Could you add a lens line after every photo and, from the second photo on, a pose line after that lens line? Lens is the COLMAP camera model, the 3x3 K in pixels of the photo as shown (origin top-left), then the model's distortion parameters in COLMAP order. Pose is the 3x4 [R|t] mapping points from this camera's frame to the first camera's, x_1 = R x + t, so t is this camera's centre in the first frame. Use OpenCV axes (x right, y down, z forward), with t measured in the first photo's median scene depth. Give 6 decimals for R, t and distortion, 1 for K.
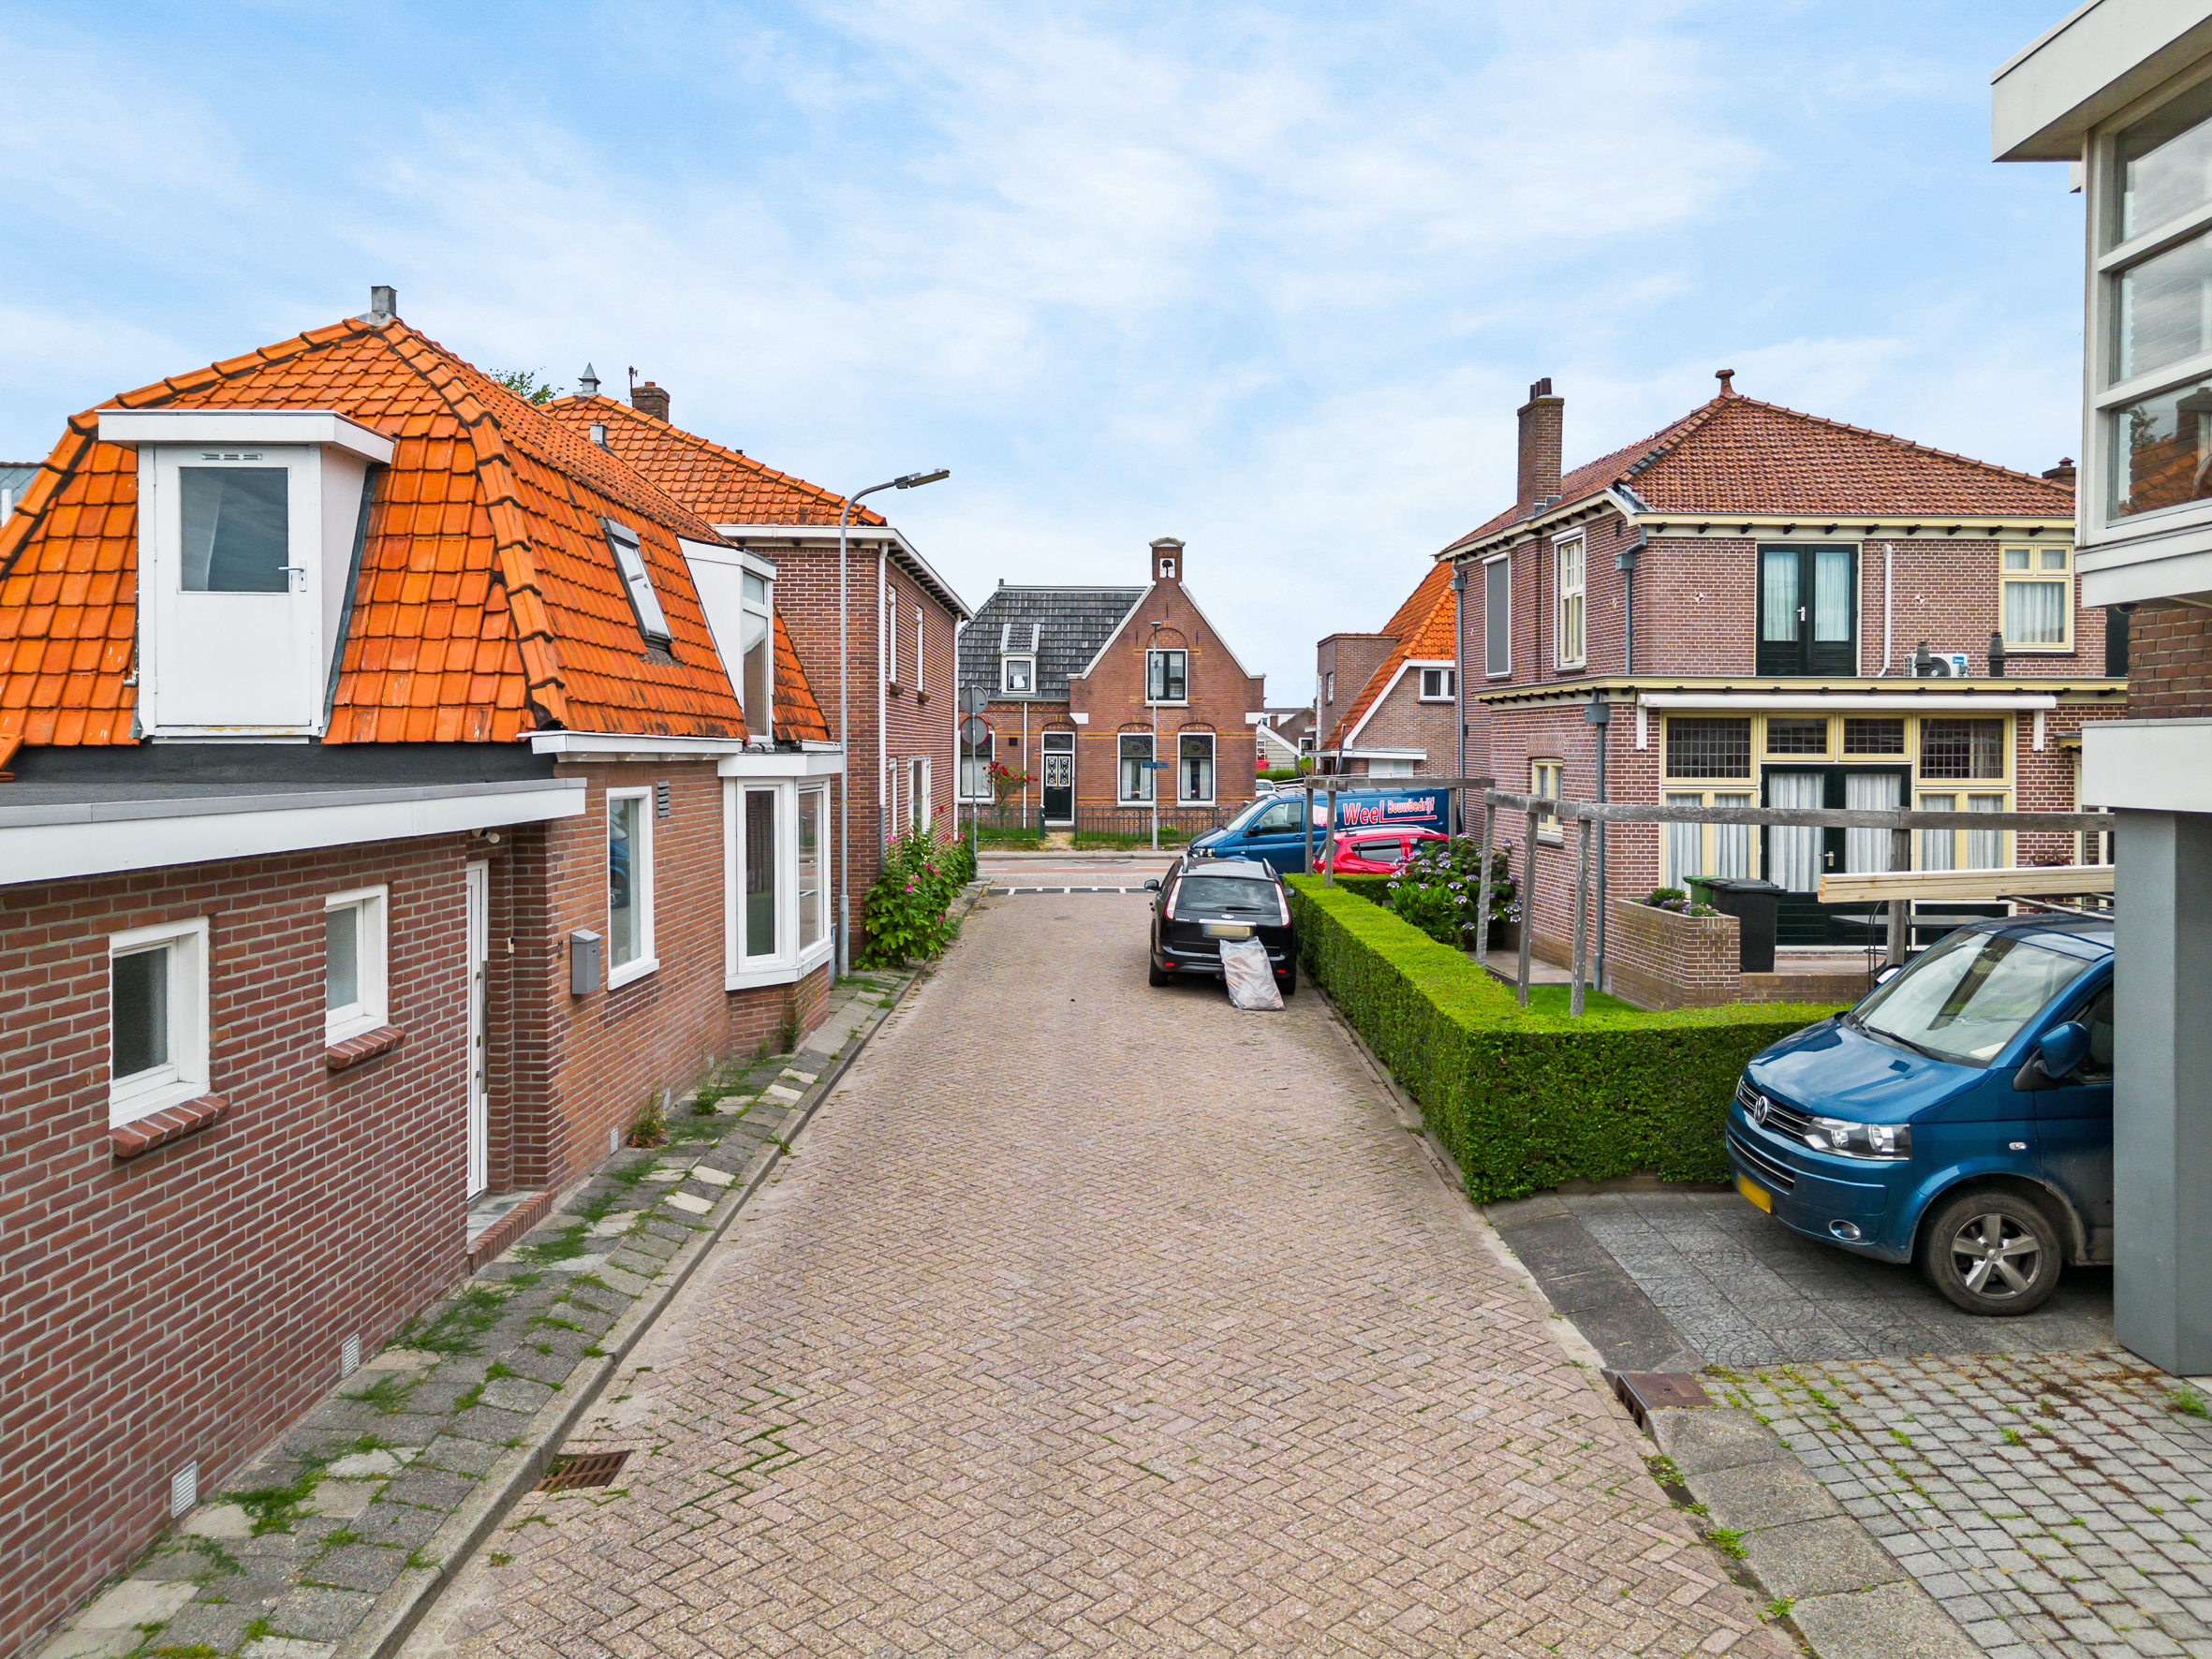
lens RADIAL K [[1553.7, 0, 1106.0], [0, 1553.7, 784.9], [0, 0, 1]] dist [0.000053, -0.000588]
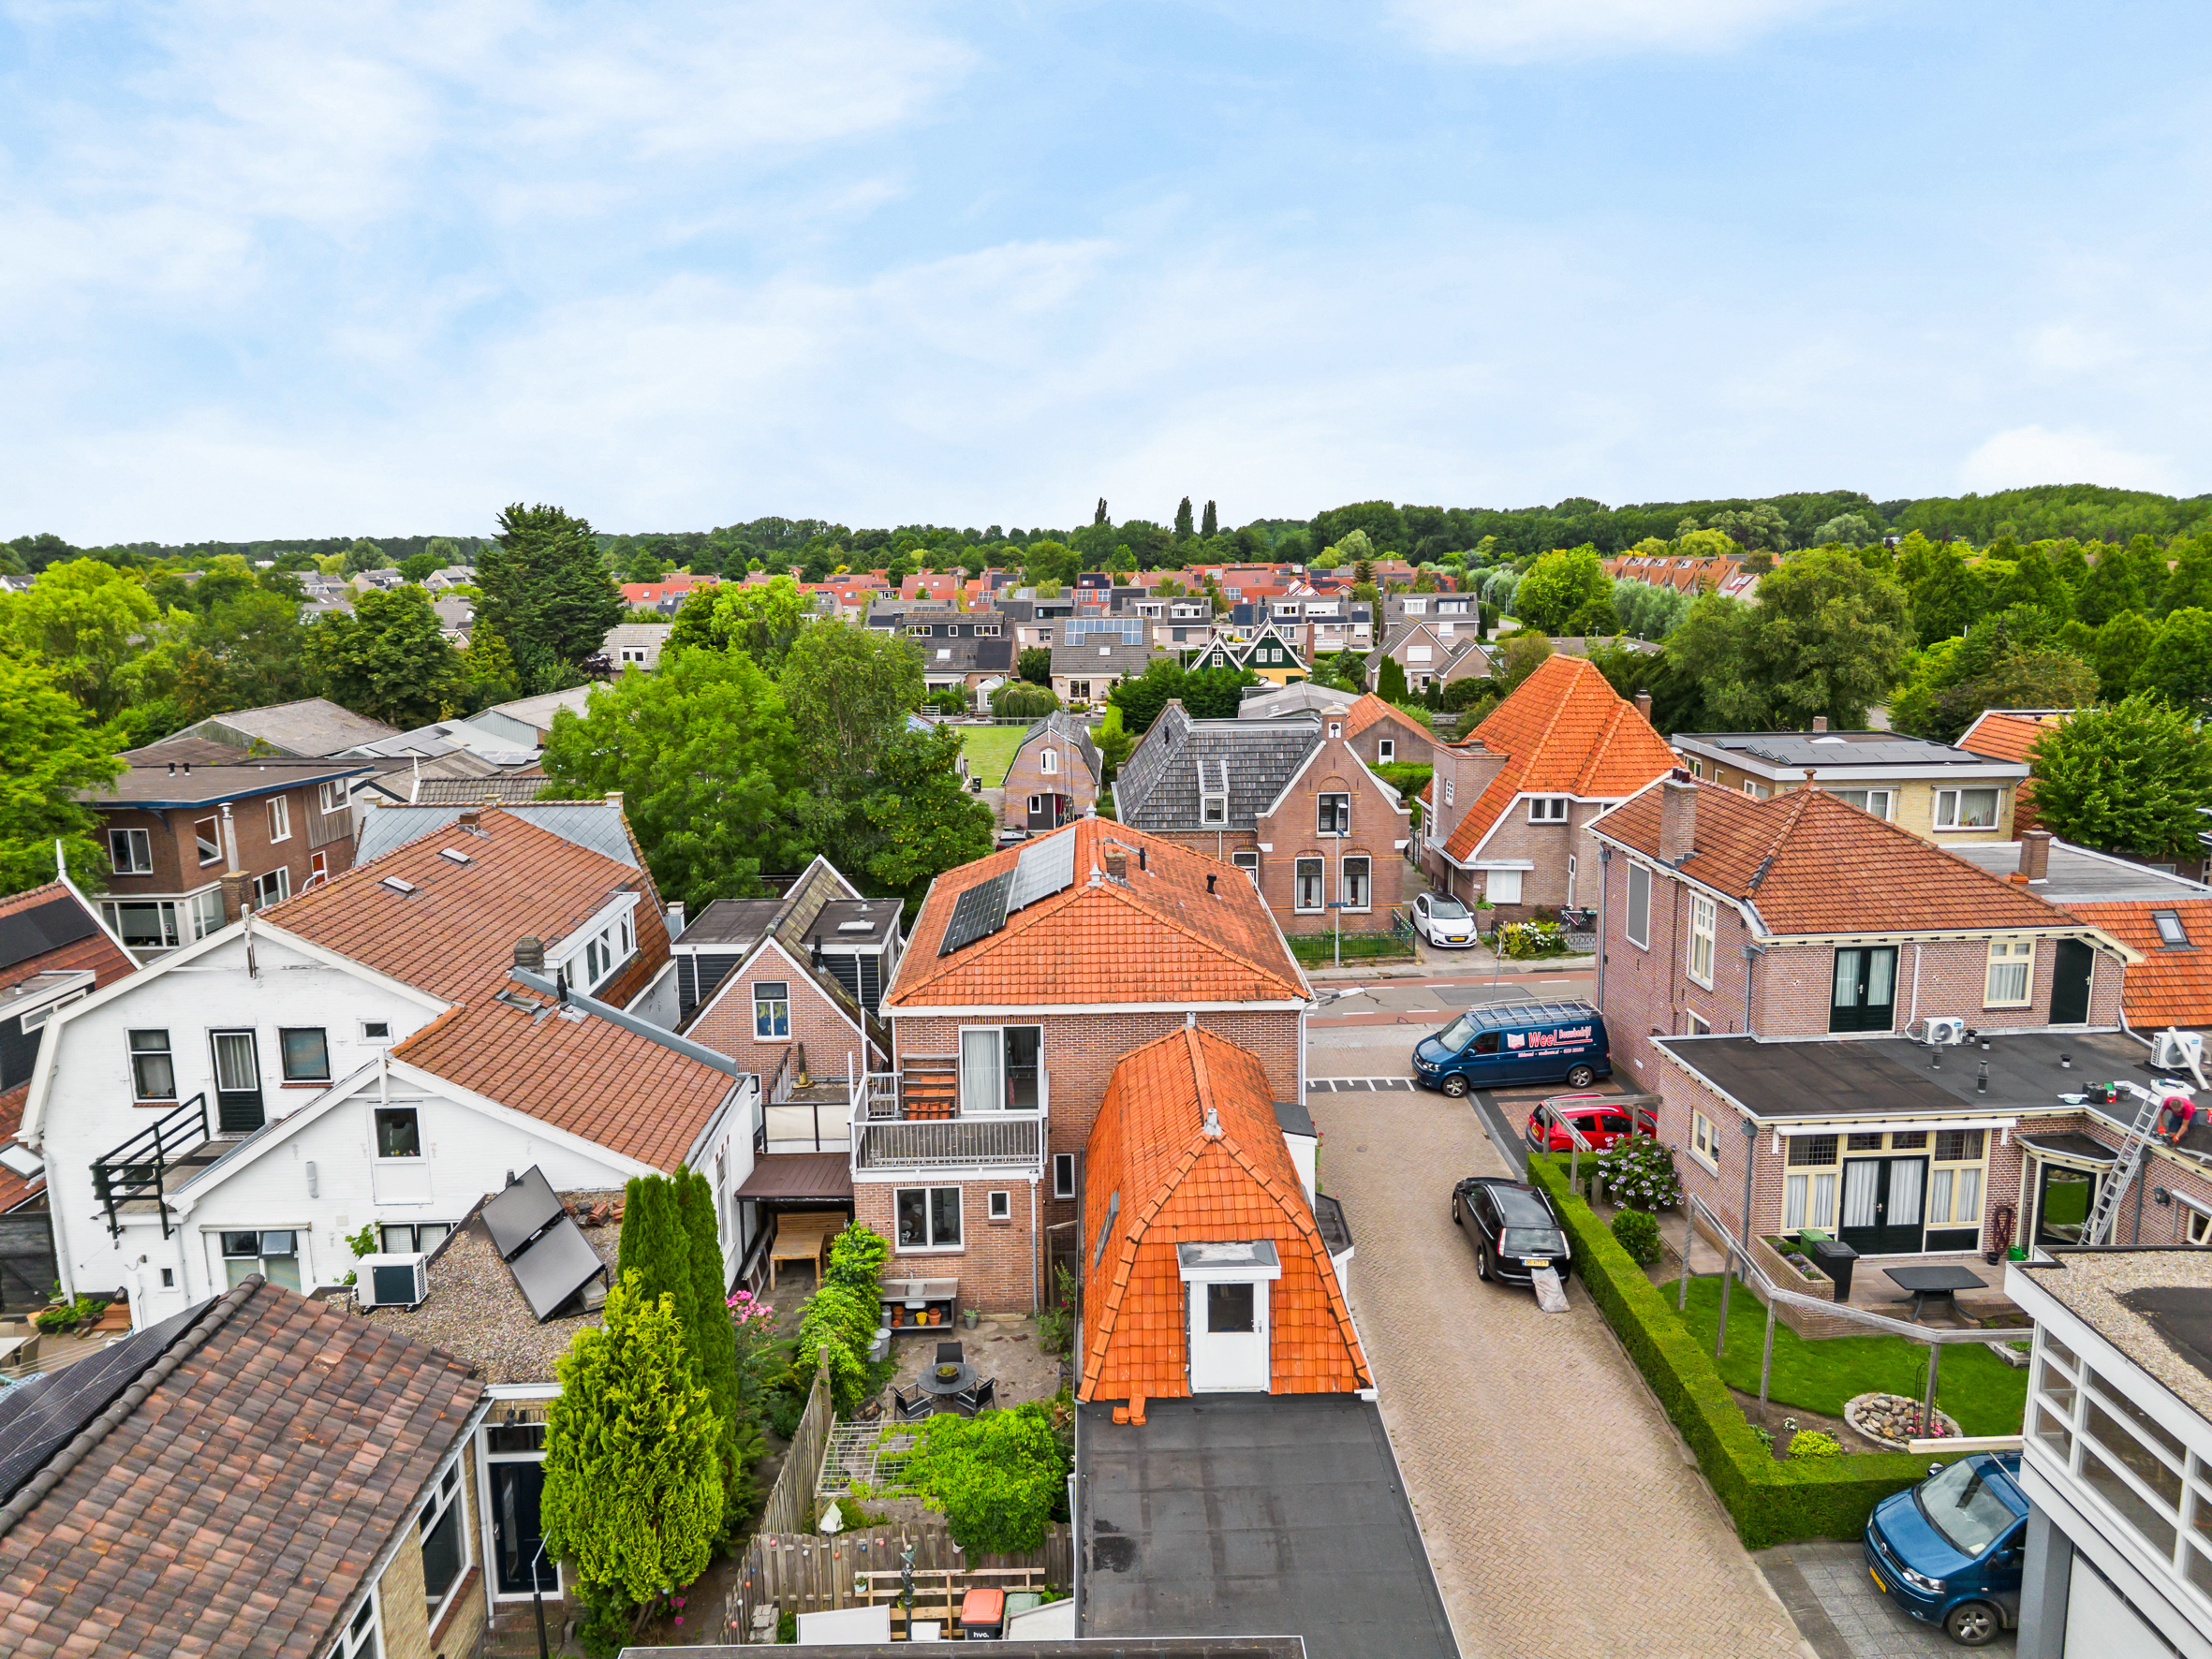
lens RADIAL K [[1553.7, 0, 1106.0], [0, 1553.7, 784.9], [0, 0, 1]] dist [0.000053, -0.000588]
pose [[0.999624, -0.019727, 0.019029, -0.415768], [0.016759, 0.989265, 0.145166, -0.681305], [-0.021689, -0.144793, 0.989224, -0.618878]]
